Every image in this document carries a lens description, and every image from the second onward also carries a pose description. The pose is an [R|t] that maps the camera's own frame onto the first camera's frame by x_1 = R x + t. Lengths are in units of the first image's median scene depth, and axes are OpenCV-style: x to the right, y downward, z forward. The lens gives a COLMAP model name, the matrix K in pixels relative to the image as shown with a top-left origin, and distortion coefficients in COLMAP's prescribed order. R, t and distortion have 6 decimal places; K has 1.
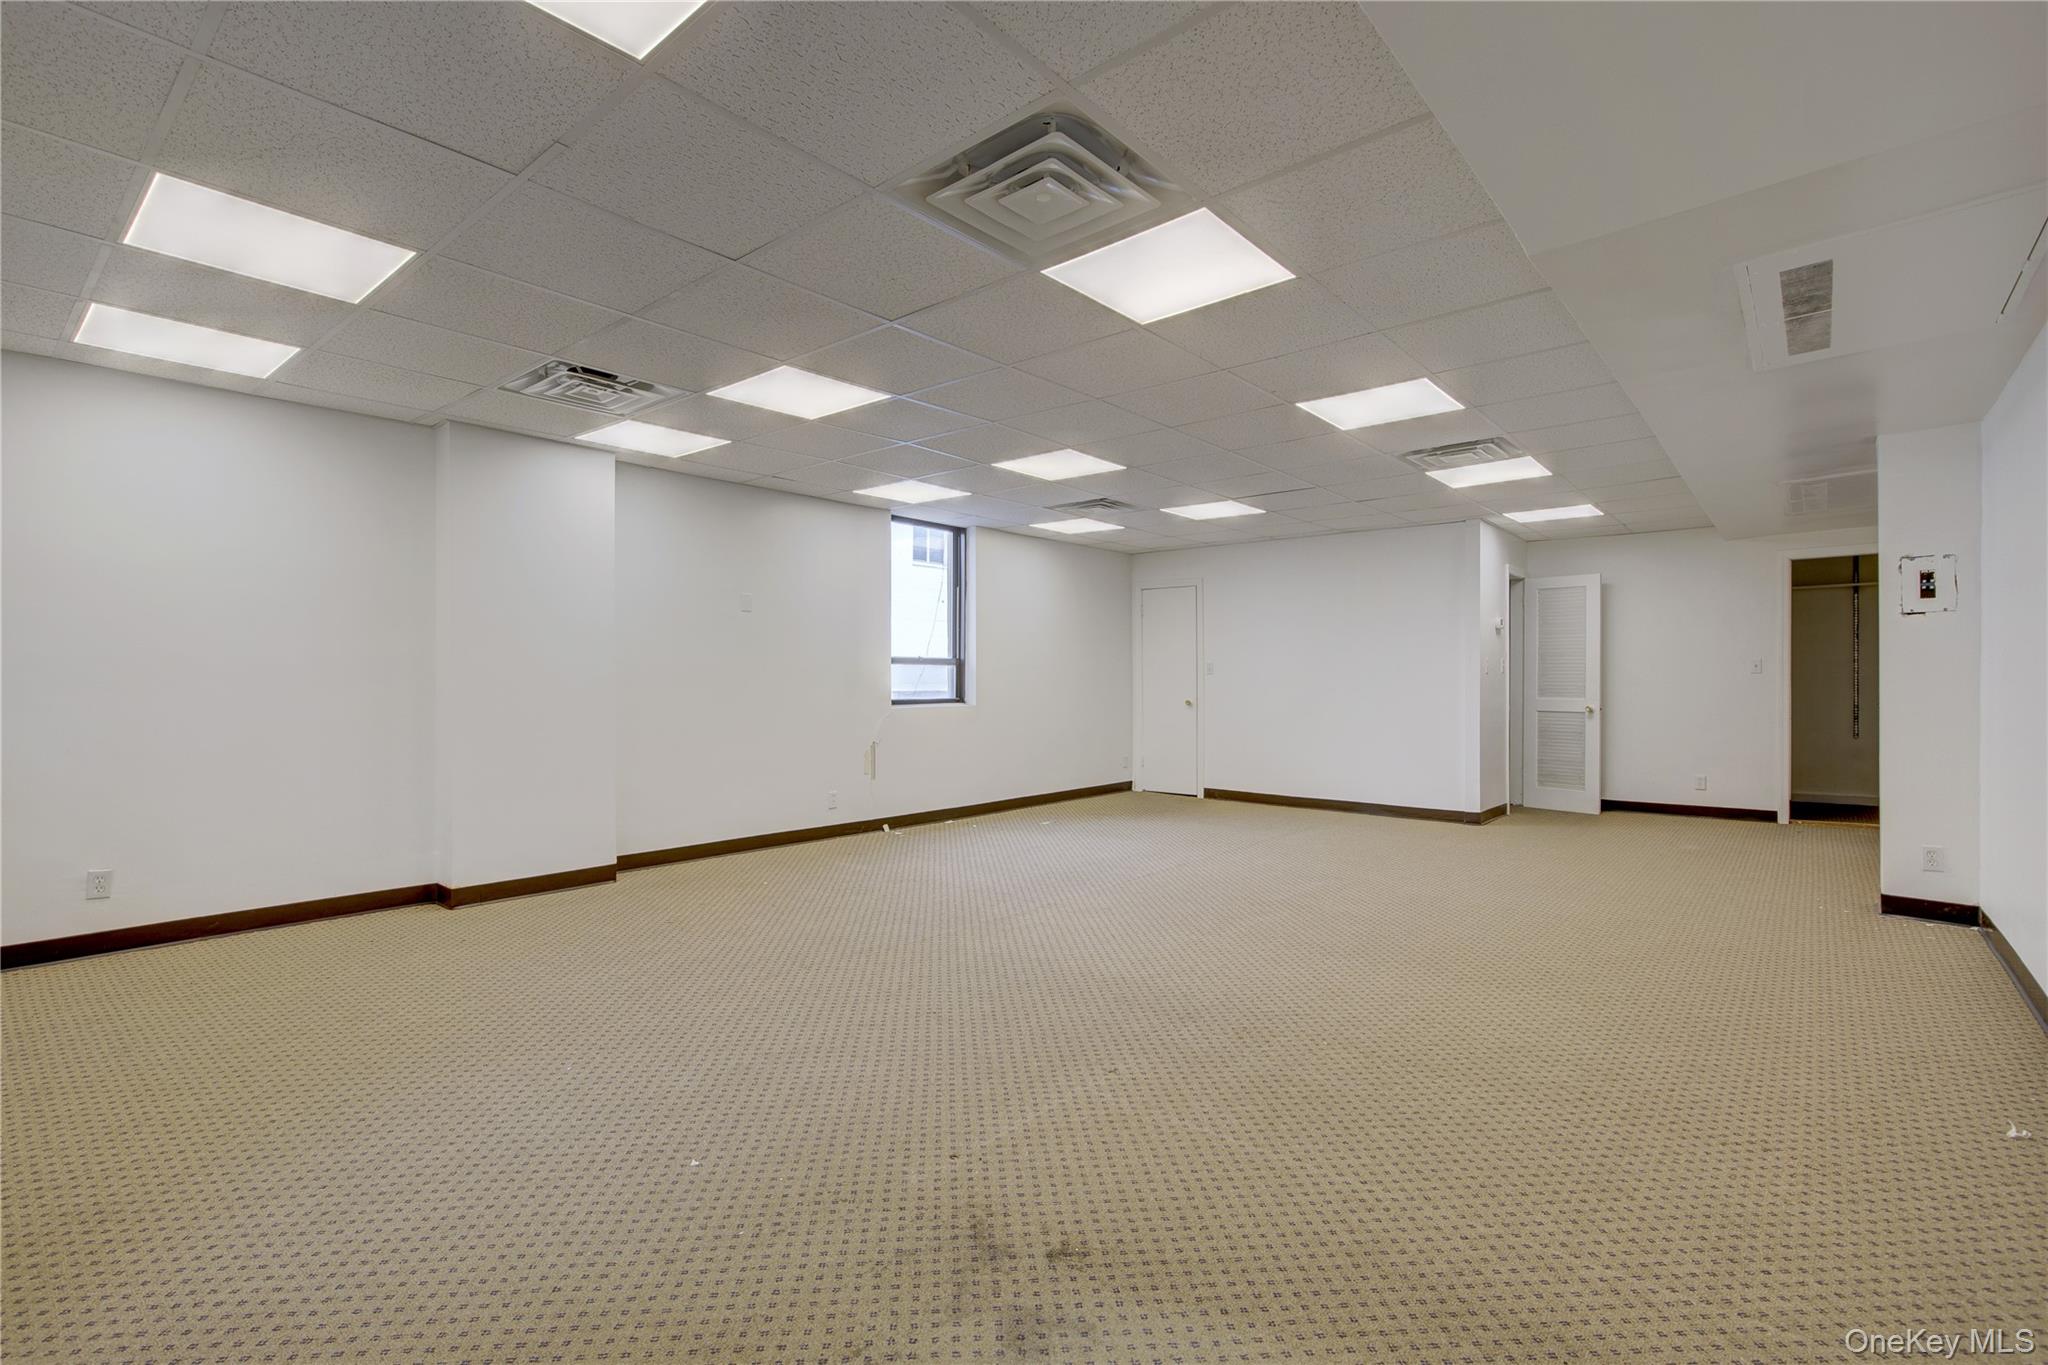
lens RADIAL K [[940.6, 0, 1005.7], [0, 940.6, 685.9], [0, 0, 1]] dist [-0.003520, -0.000345]
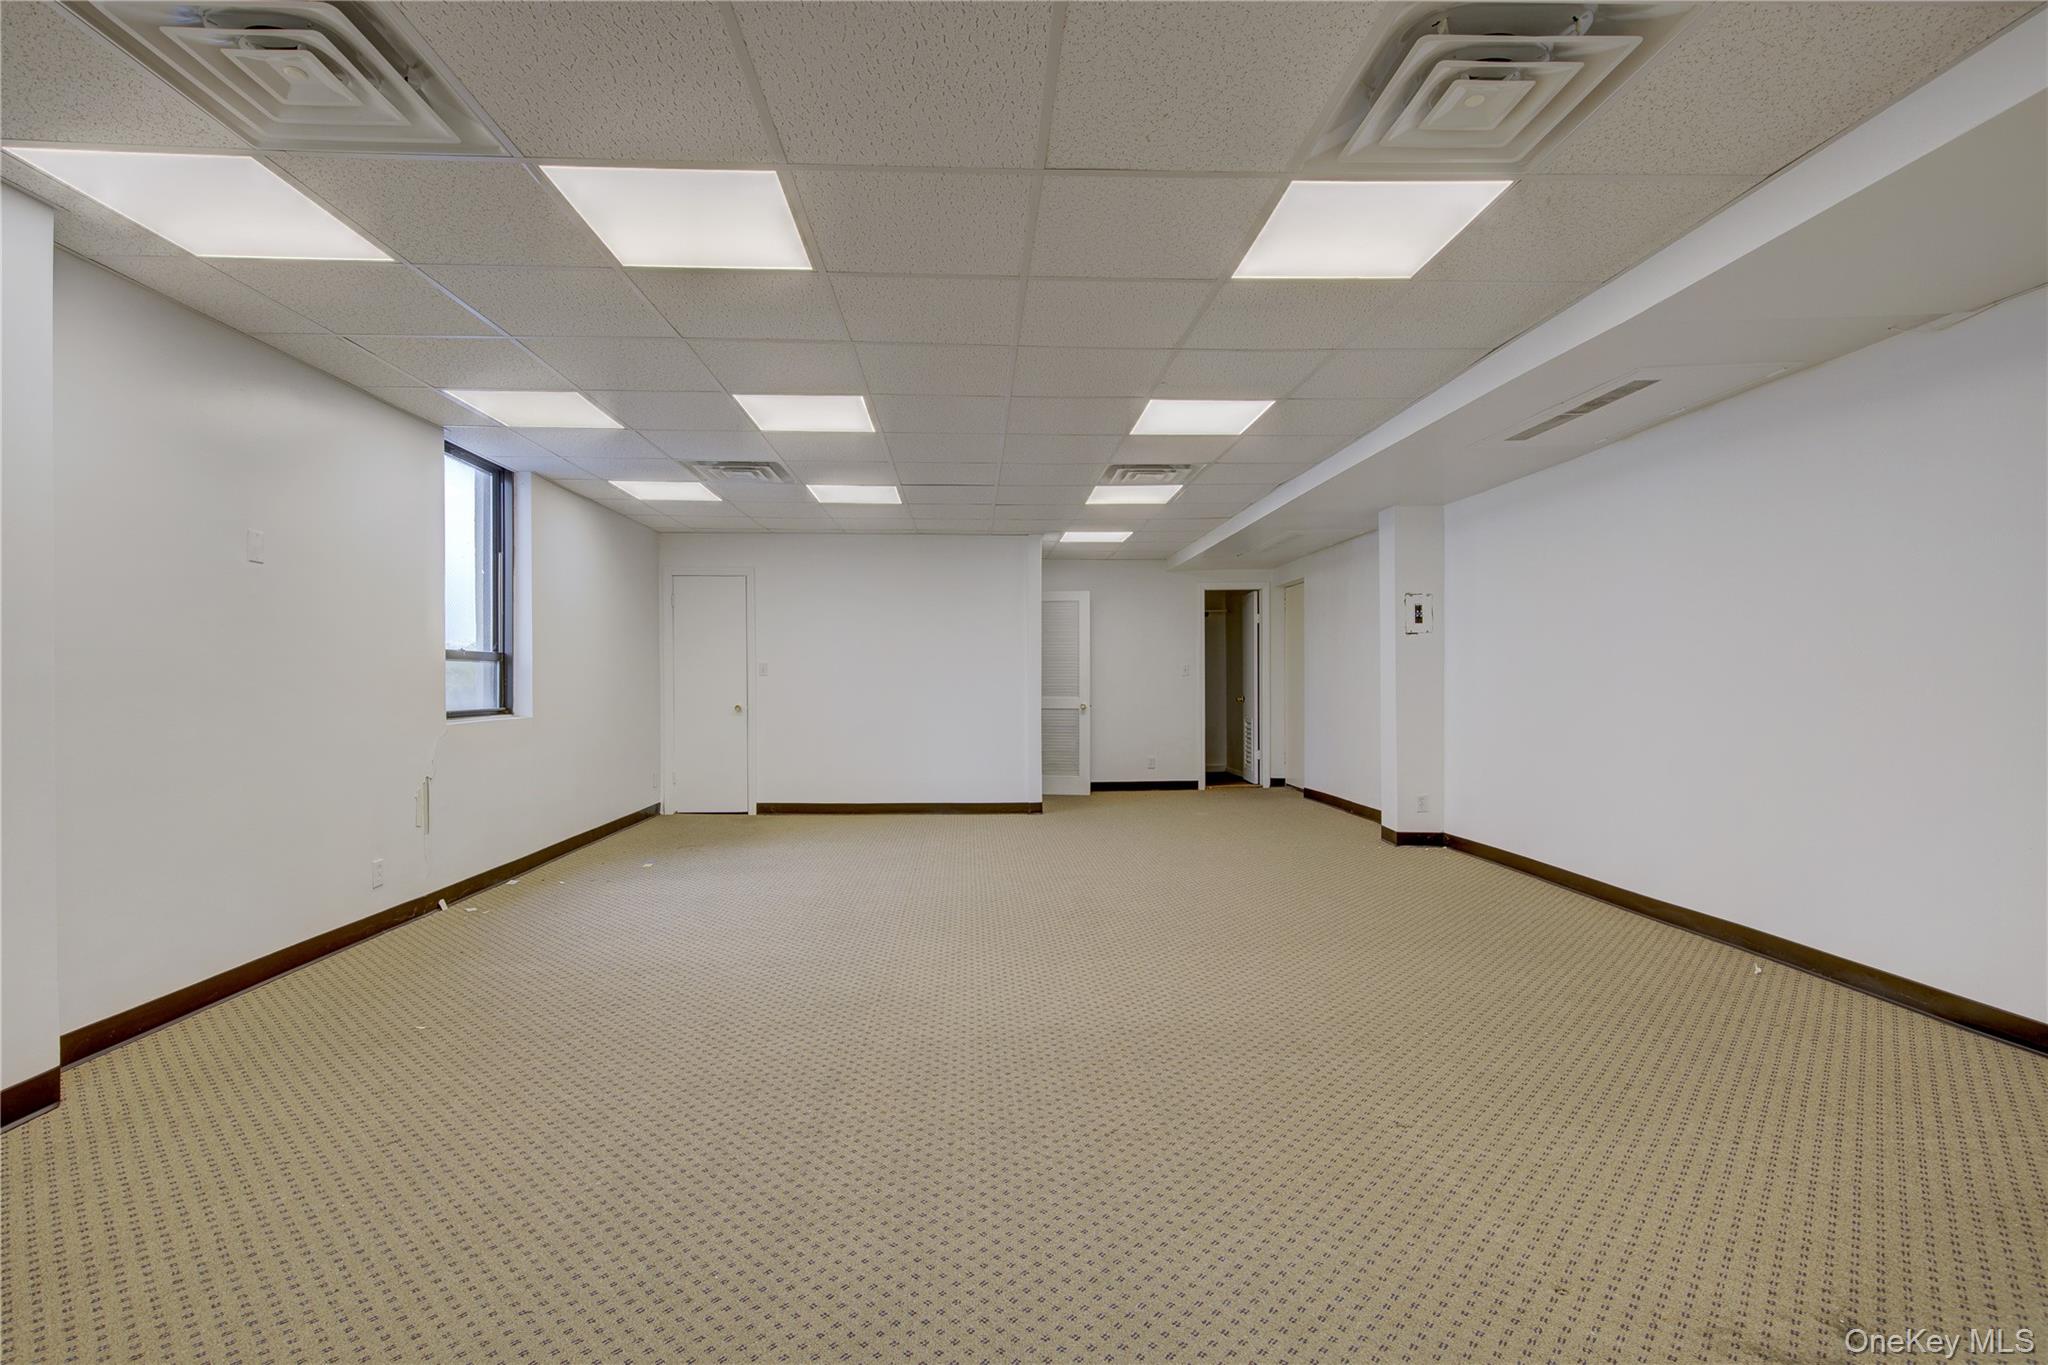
lens RADIAL K [[940.6, 0, 1014.2], [0, 940.6, 675.9], [0, 0, 1]] dist [-0.003520, -0.000345]
pose [[0.726645, 0.002703, 0.687008, -0.268828], [0.007579, 0.999900, -0.011950, 0.000276], [-0.686972, 0.013891, 0.726551, 0.219051]]
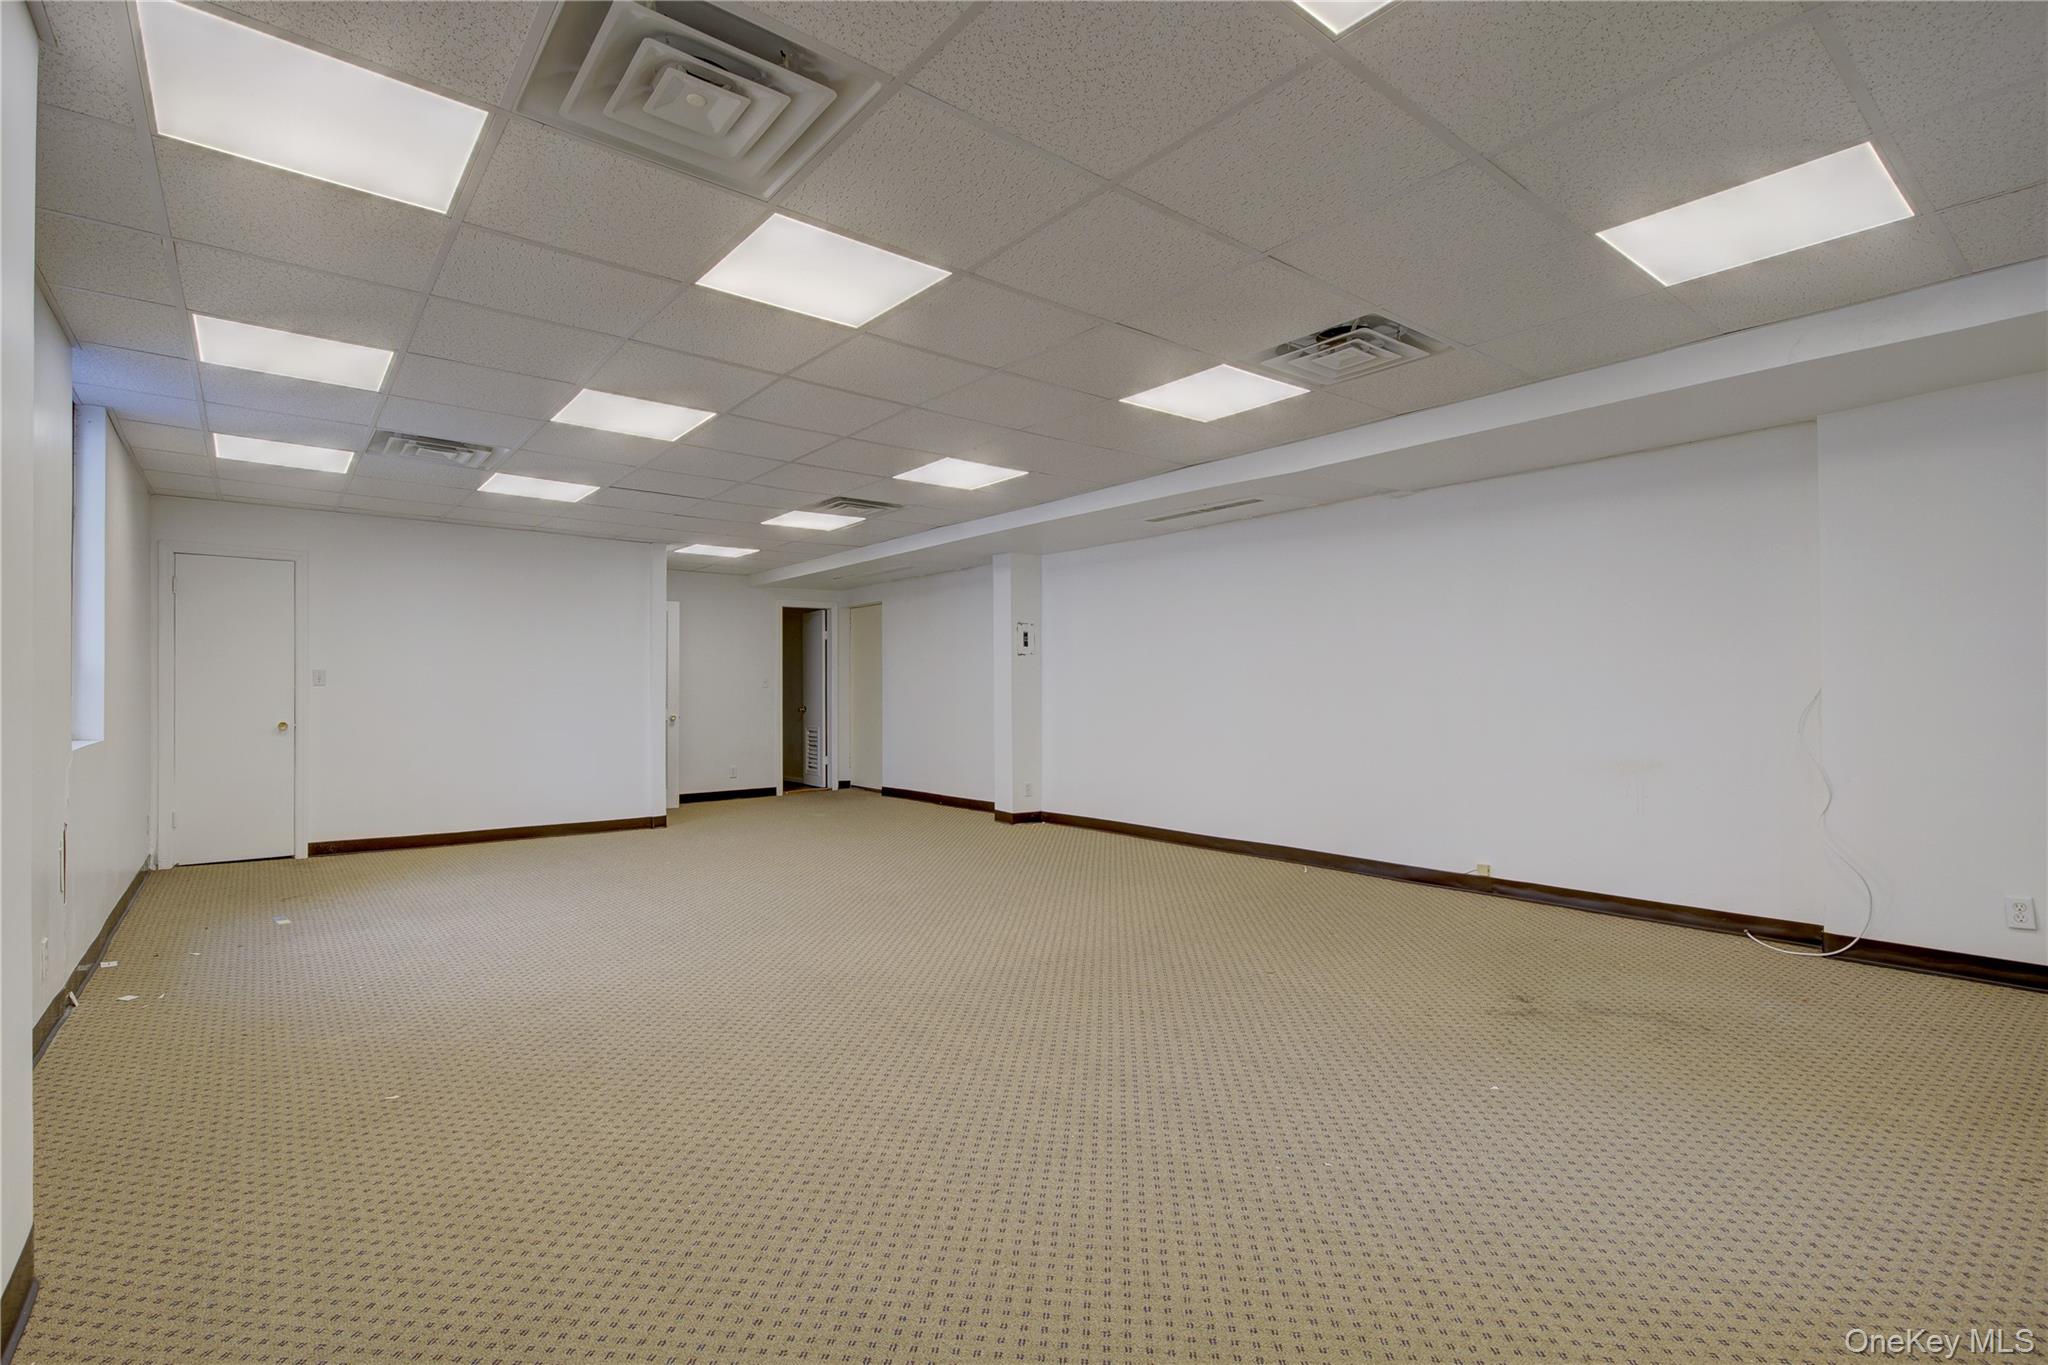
lens RADIAL K [[940.6, 0, 1013.2], [0, 940.6, 686.1], [0, 0, 1]] dist [-0.003520, -0.000345]
pose [[0.181607, 0.006090, 0.983352, -0.477671], [0.008438, 0.999934, -0.007751, -0.002081], [-0.983335, 0.009705, 0.181543, 0.403936]]
